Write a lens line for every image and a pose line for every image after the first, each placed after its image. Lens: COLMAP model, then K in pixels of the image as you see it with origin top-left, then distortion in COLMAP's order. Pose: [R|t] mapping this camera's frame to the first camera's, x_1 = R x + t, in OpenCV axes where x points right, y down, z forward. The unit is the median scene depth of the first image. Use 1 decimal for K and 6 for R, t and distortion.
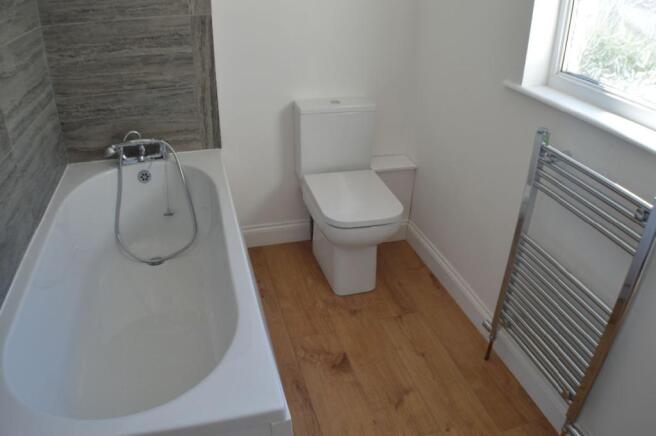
lens RADIAL K [[488.3, 0, 328.0], [0, 488.3, 218.0], [0, 0, 1]] dist [-0.163882, 0.005076]
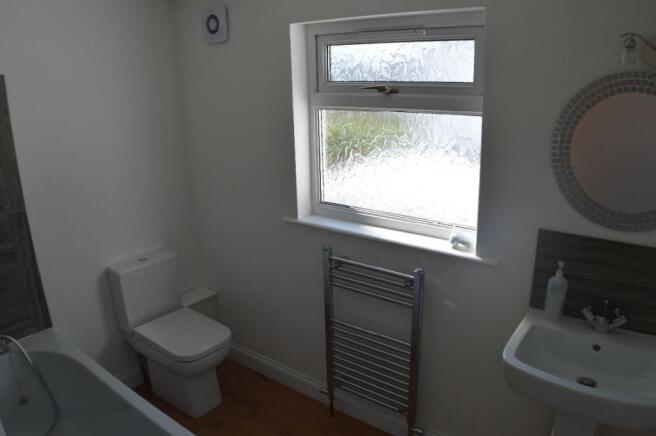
lens RADIAL K [[488.3, 0, 328.0], [0, 488.3, 218.0], [0, 0, 1]] dist [-0.163882, 0.005076]
pose [[0.805371, -0.208306, 0.554965, -0.265436], [0.320691, 0.940494, -0.112376, -0.070333], [-0.498533, 0.268477, 0.824248, -0.213168]]
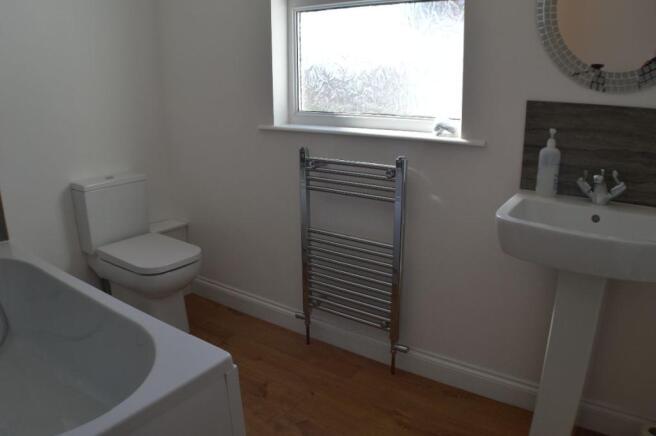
lens RADIAL K [[484.3, 0, 328.0], [0, 484.3, 218.0], [0, 0, 1]] dist [-0.182360, 0.041250]
pose [[0.782129, -0.191705, 0.592894, -0.268629], [0.318839, 0.940626, -0.116463, 0.142786], [-0.535366, 0.280127, 0.796814, -0.092803]]
